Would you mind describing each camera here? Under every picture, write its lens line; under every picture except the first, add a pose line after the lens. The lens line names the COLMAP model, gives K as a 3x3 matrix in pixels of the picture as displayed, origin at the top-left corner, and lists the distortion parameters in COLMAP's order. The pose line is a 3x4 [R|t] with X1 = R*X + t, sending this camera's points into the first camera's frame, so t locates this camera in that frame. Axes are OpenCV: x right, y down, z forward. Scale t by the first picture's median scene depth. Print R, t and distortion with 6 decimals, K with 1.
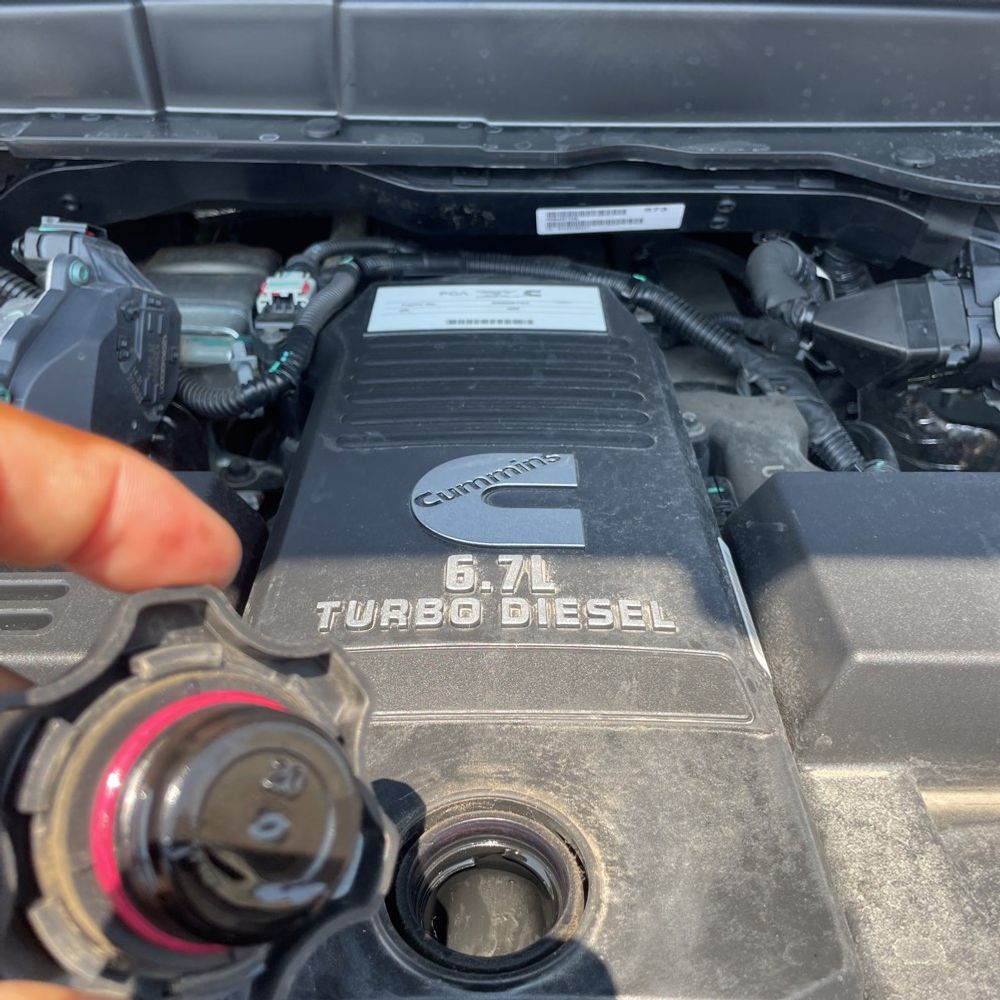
lens RADIAL K [[1023.1, 0, 498.7], [0, 1023.1, 503.4], [0, 0, 1]] dist [0.029549, 0.000000]
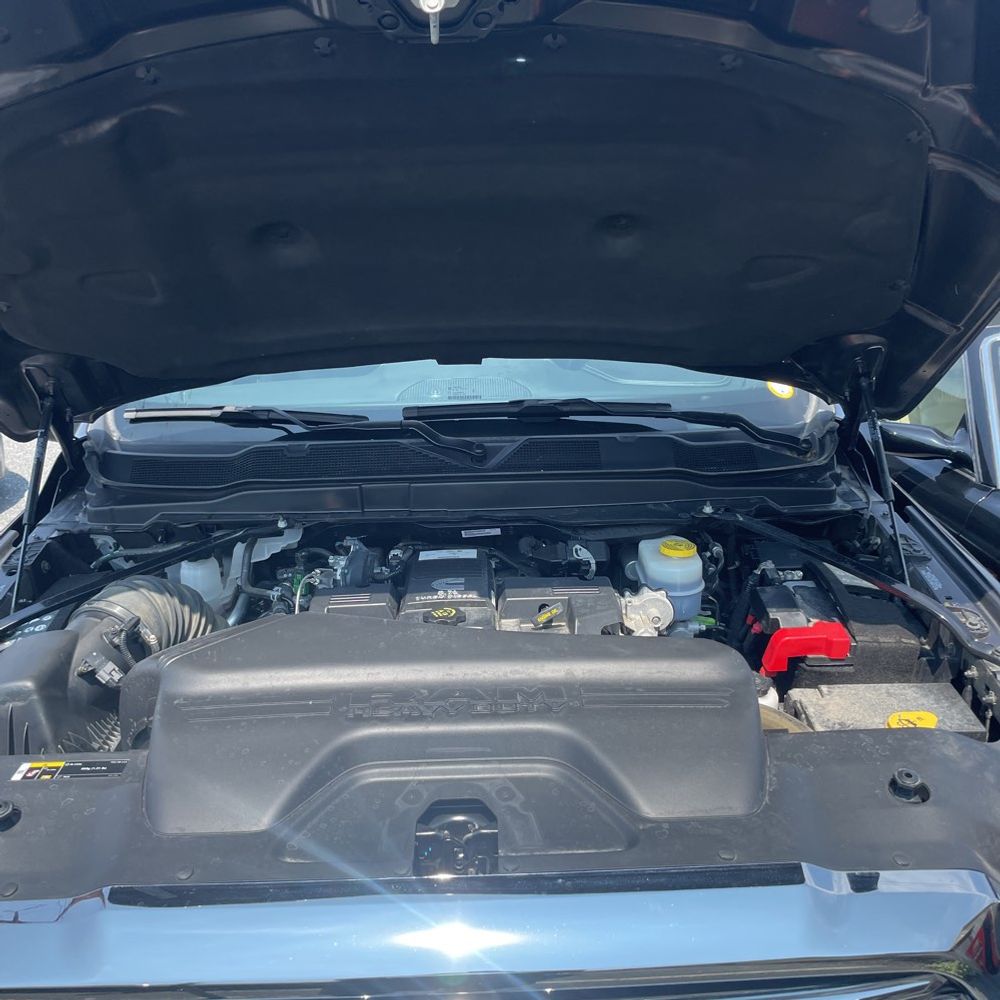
lens RADIAL K [[1023.1, 0, 501.0], [0, 1023.1, 500.4], [0, 0, 1]] dist [0.029549, 0.000000]
pose [[0.999279, -0.035928, 0.012303, 0.147228], [0.037973, 0.949636, -0.311046, 0.819602], [-0.000508, 0.311289, 0.950315, -2.733756]]
